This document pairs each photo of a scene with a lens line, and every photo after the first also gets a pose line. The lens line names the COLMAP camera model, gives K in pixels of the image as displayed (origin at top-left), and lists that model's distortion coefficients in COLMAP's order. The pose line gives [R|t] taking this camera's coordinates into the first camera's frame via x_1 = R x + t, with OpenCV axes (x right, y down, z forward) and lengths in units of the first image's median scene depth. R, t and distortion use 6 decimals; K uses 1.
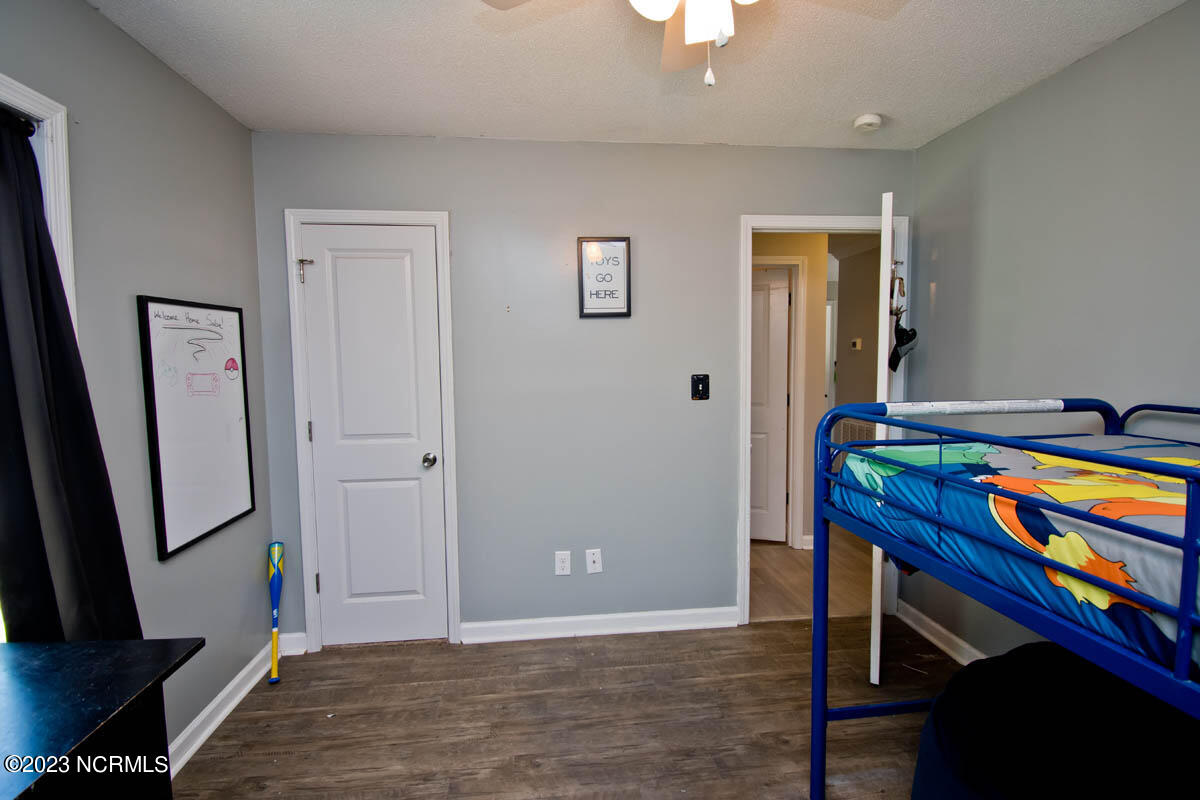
lens RADIAL K [[527.3, 0, 600.0], [0, 527.3, 400.0], [0, 0, 1]] dist [0.020652, -0.024269]
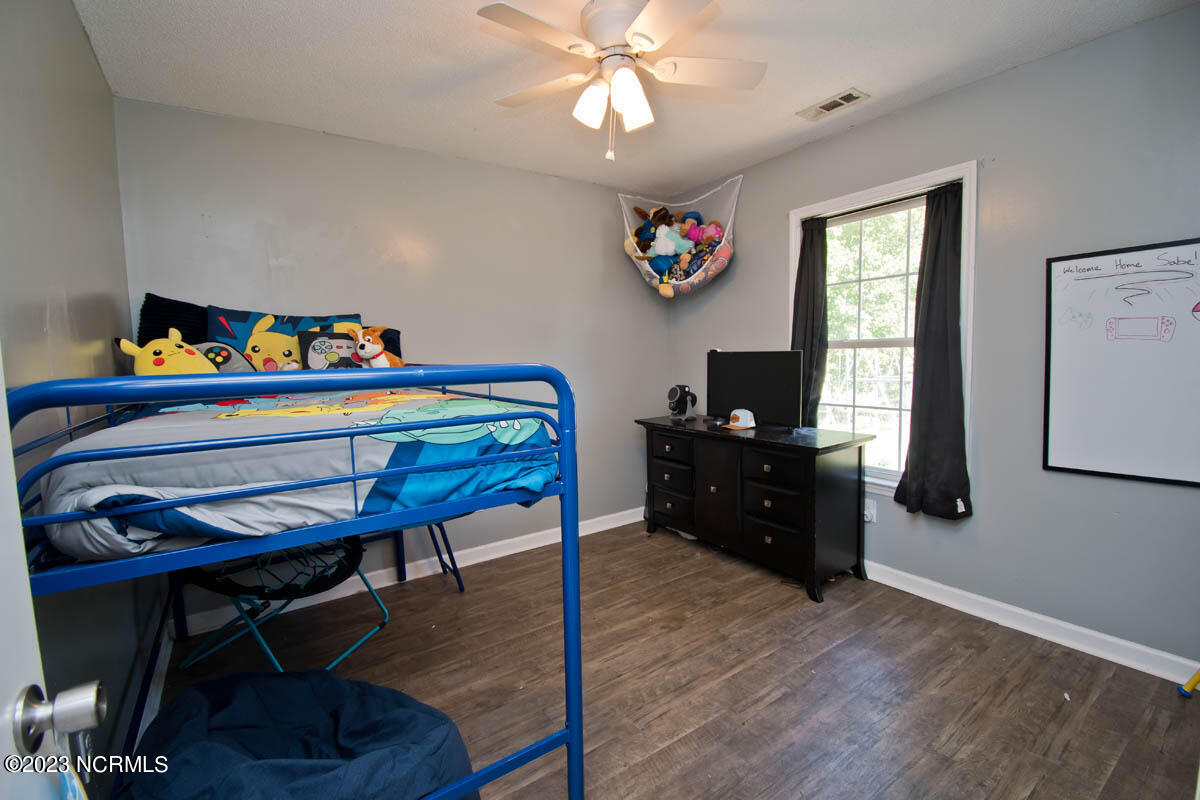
lens RADIAL K [[527.3, 0, 600.0], [0, 527.3, 400.0], [0, 0, 1]] dist [0.020652, -0.024269]
pose [[-0.875641, 0.073314, -0.477366, 0.636277], [-0.004162, 0.987229, 0.159253, -0.051095], [0.482945, 0.141436, -0.864153, 1.432201]]
